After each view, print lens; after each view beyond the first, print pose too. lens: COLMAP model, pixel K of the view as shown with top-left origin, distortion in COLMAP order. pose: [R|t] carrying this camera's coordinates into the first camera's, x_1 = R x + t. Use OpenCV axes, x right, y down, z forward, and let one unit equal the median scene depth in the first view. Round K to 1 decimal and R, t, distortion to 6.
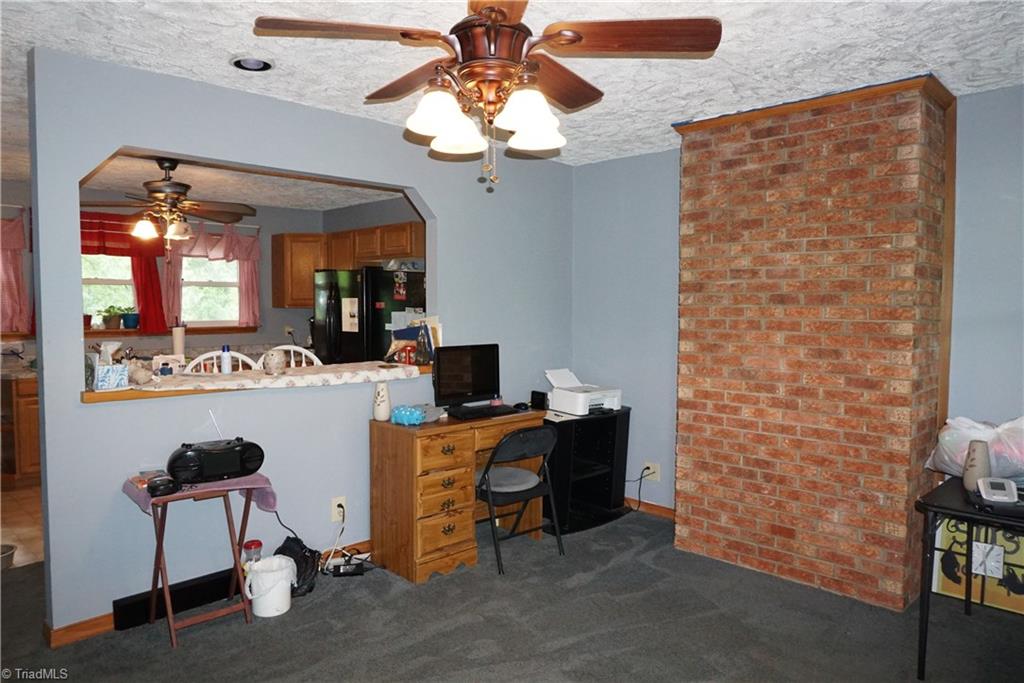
lens RADIAL K [[686.8, 0, 522.5], [0, 686.8, 339.4], [0, 0, 1]] dist [-0.057241, 0.029894]
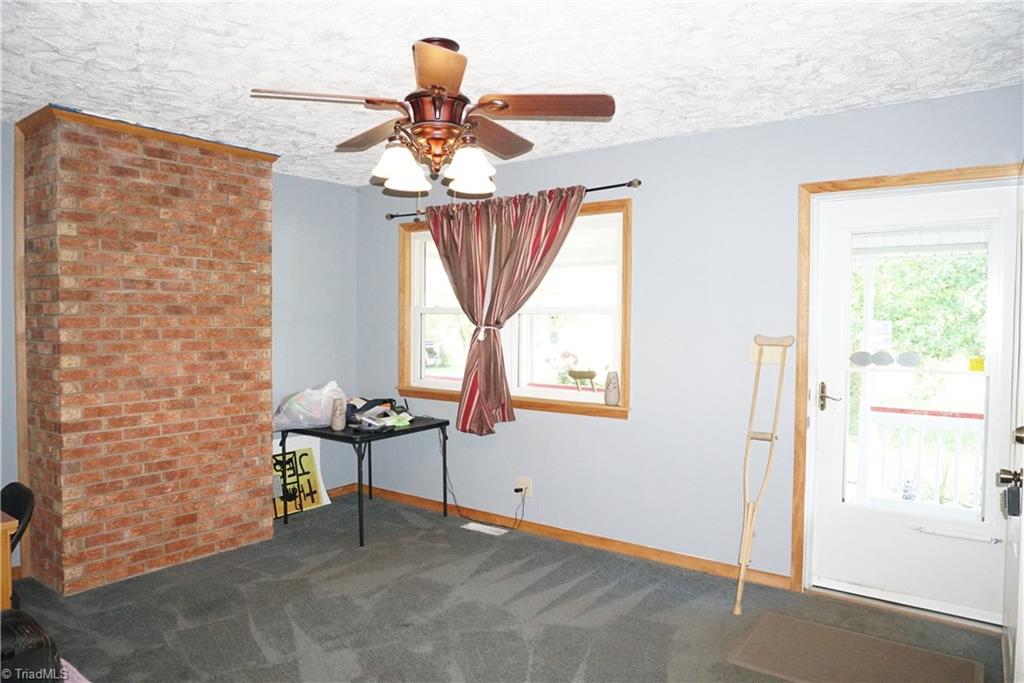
lens RADIAL K [[686.8, 0, 510.0], [0, 686.8, 340.0], [0, 0, 1]] dist [-0.057241, 0.029894]
pose [[-0.141505, -0.032714, 0.989397, -0.779489], [0.046755, 0.998118, 0.039689, -0.028664], [-0.988833, 0.051875, -0.139710, 0.621977]]
